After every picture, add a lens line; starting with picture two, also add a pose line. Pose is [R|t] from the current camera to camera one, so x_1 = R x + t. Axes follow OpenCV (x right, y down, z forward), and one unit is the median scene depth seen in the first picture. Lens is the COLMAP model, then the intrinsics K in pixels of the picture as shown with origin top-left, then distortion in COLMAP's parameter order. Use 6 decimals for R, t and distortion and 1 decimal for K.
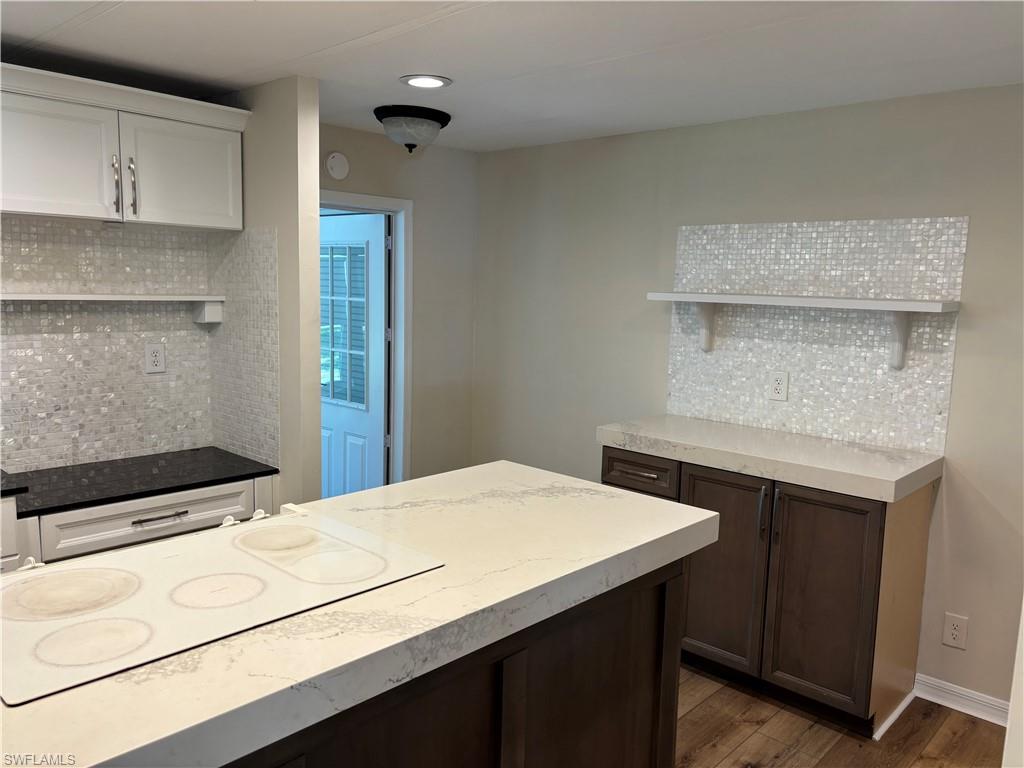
lens RADIAL K [[773.5, 0, 522.4], [0, 773.5, 389.7], [0, 0, 1]] dist [0.048459, -0.052248]
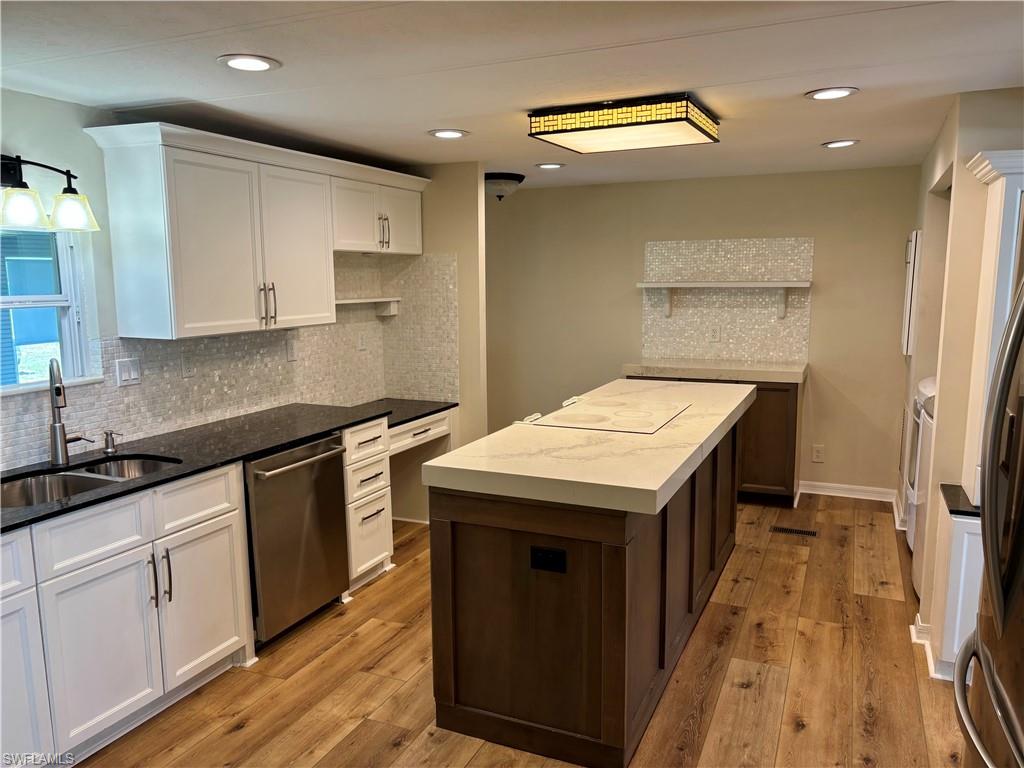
lens RADIAL K [[767.2, 0, 508.0], [0, 767.2, 390.6], [0, 0, 1]] dist [0.047853, -0.048083]
pose [[0.948288, -0.084610, 0.305926, -0.700394], [0.080002, 0.996413, 0.027592, 0.040759], [-0.307163, -0.001690, 0.951655, -0.539598]]
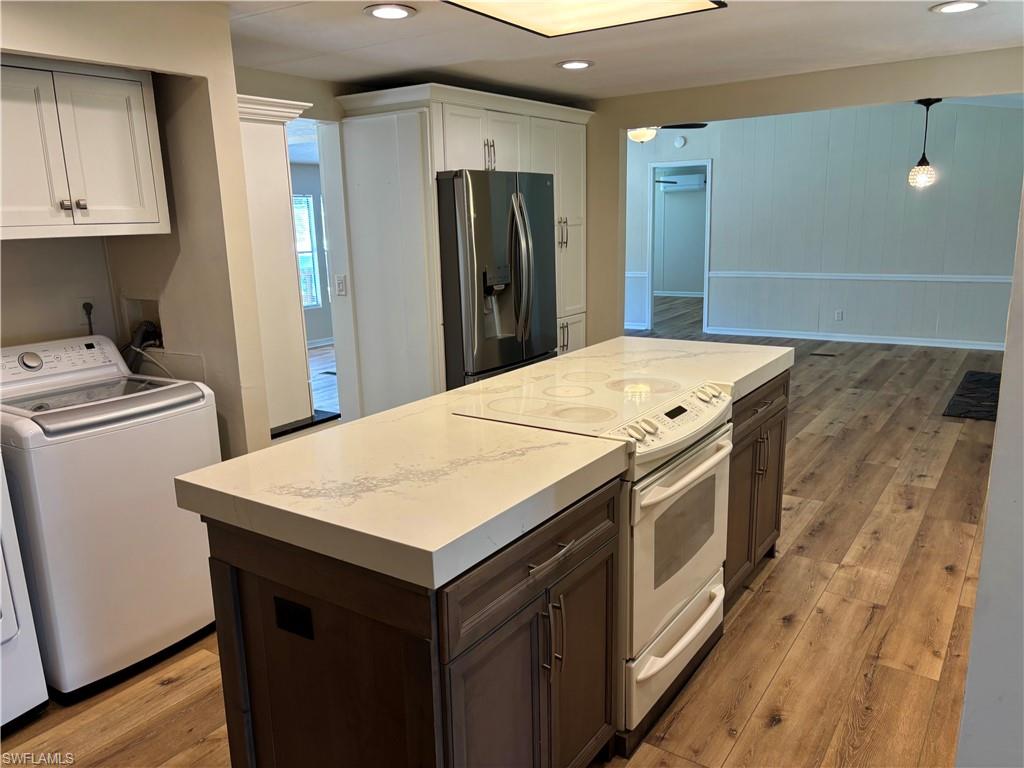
lens RADIAL K [[767.2, 0, 508.0], [0, 767.2, 390.6], [0, 0, 1]] dist [0.047853, -0.048083]
pose [[-0.990402, 0.026692, -0.135617, -0.005987], [-0.023385, 0.934672, 0.354742, -0.172705], [0.136226, 0.354509, -0.925076, 1.236164]]
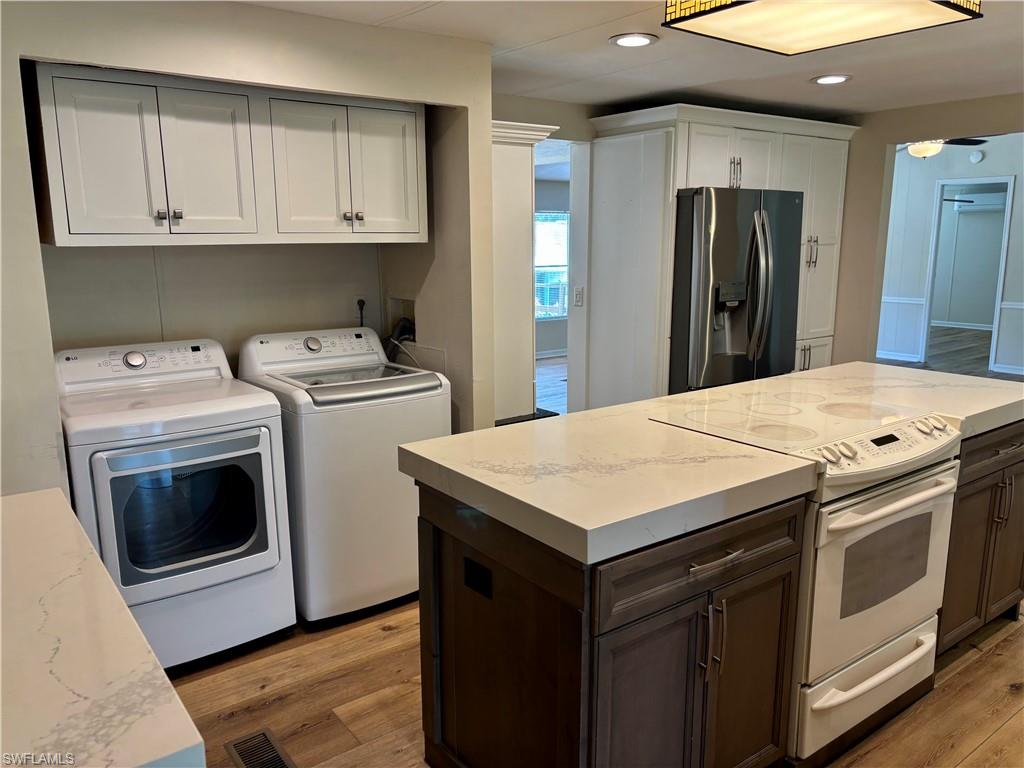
lens RADIAL K [[773.5, 0, 522.4], [0, 773.5, 389.7], [0, 0, 1]] dist [0.048459, -0.052248]
pose [[-0.983318, -0.061473, 0.171191, -0.060336], [-0.000292, 0.941691, 0.336479, -0.179011], [-0.181894, 0.330816, -0.926000, 1.291734]]
